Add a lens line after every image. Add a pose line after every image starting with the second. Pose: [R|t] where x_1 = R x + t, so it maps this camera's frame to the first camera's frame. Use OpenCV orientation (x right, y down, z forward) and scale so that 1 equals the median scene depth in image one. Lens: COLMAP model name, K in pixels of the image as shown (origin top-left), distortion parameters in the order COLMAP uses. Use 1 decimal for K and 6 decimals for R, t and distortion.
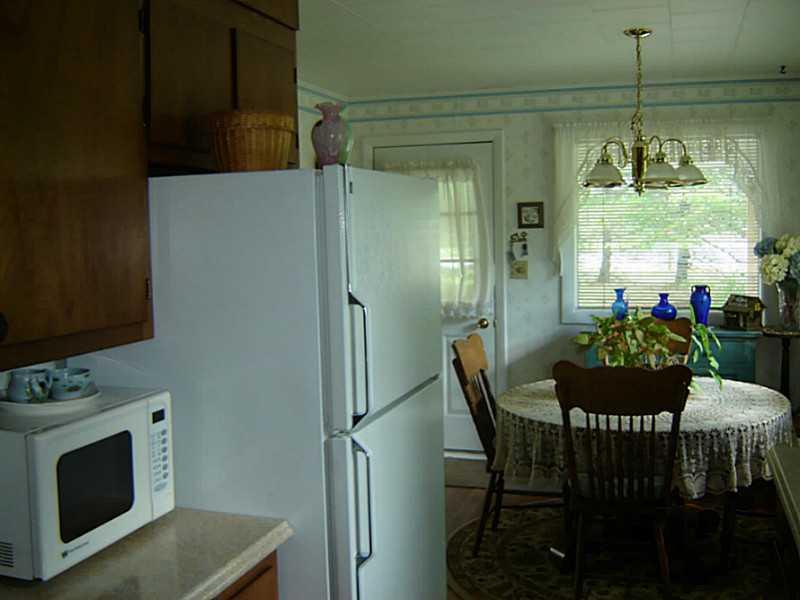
lens RADIAL K [[864.1, 0, 400.0], [0, 864.1, 300.0], [0, 0, 1]] dist [-0.014567, -0.310343]
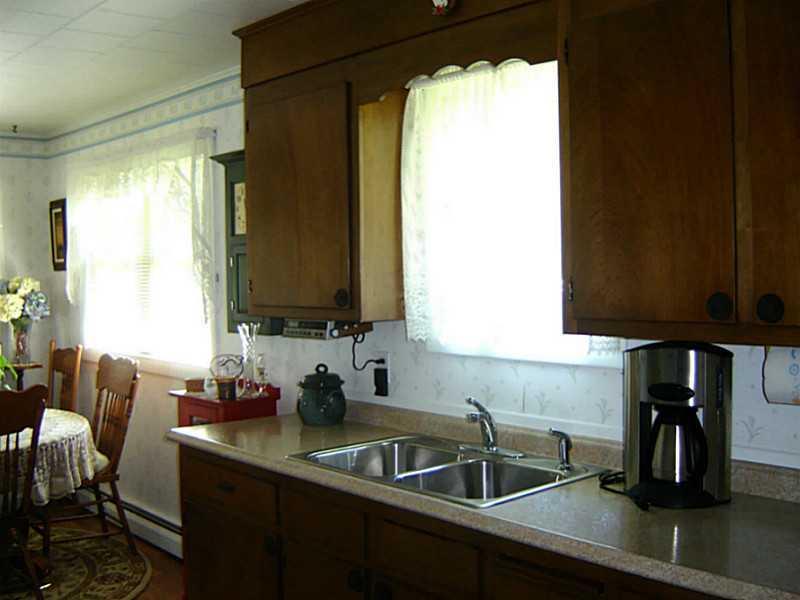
lens RADIAL K [[864.1, 0, 400.0], [0, 864.1, 300.0], [0, 0, 1]] dist [-0.014567, -0.310343]
pose [[0.497191, -0.016183, 0.867490, -0.384524], [0.070848, 0.997244, -0.022002, 0.020563], [-0.864743, 0.072399, 0.496968, 0.016586]]
